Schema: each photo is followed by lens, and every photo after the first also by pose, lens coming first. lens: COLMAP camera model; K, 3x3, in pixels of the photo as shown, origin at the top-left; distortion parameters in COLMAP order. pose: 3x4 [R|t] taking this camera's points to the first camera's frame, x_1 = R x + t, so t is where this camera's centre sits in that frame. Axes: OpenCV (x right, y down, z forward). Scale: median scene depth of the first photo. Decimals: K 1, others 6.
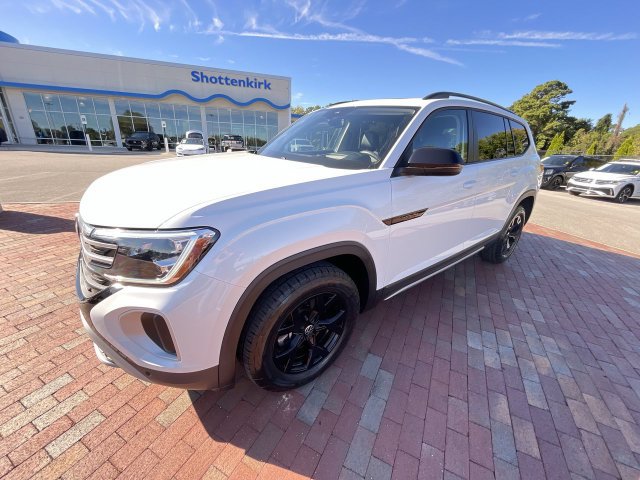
lens RADIAL K [[259.8, 0, 320.2], [0, 259.8, 242.6], [0, 0, 1]] dist [-0.001335, -0.000670]
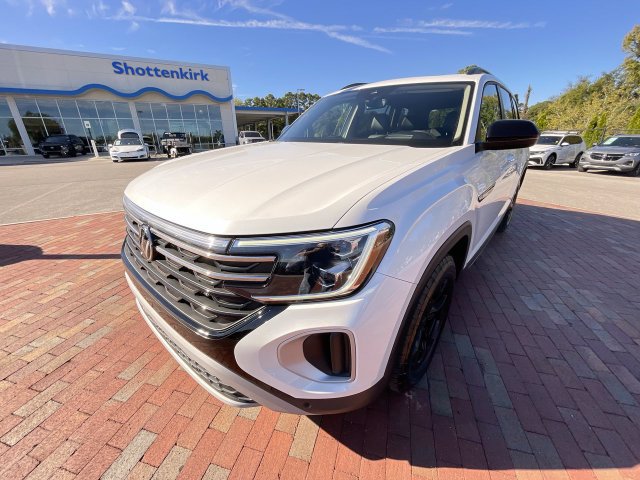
lens RADIAL K [[259.8, 0, 321.3], [0, 259.8, 242.5], [0, 0, 1]] dist [-0.001335, -0.000670]
pose [[0.977238, -0.131883, 0.166171, -0.029692], [0.127006, 0.991108, 0.039687, -0.001780], [-0.169928, -0.017679, 0.985298, 0.007680]]
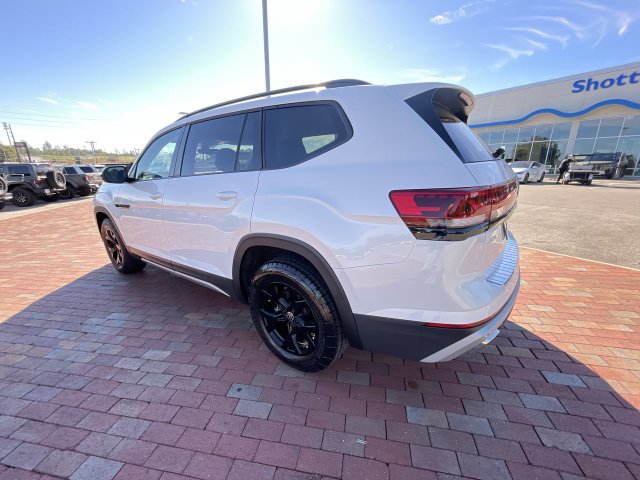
lens RADIAL K [[259.8, 0, 320.0], [0, 259.8, 242.4], [0, 0, 1]] dist [-0.001335, -0.000670]
pose [[0.288343, 0.229173, -0.929698, 0.147732], [-0.313273, 0.940080, 0.134571, -0.032244], [0.904831, 0.252446, 0.342859, 0.103248]]
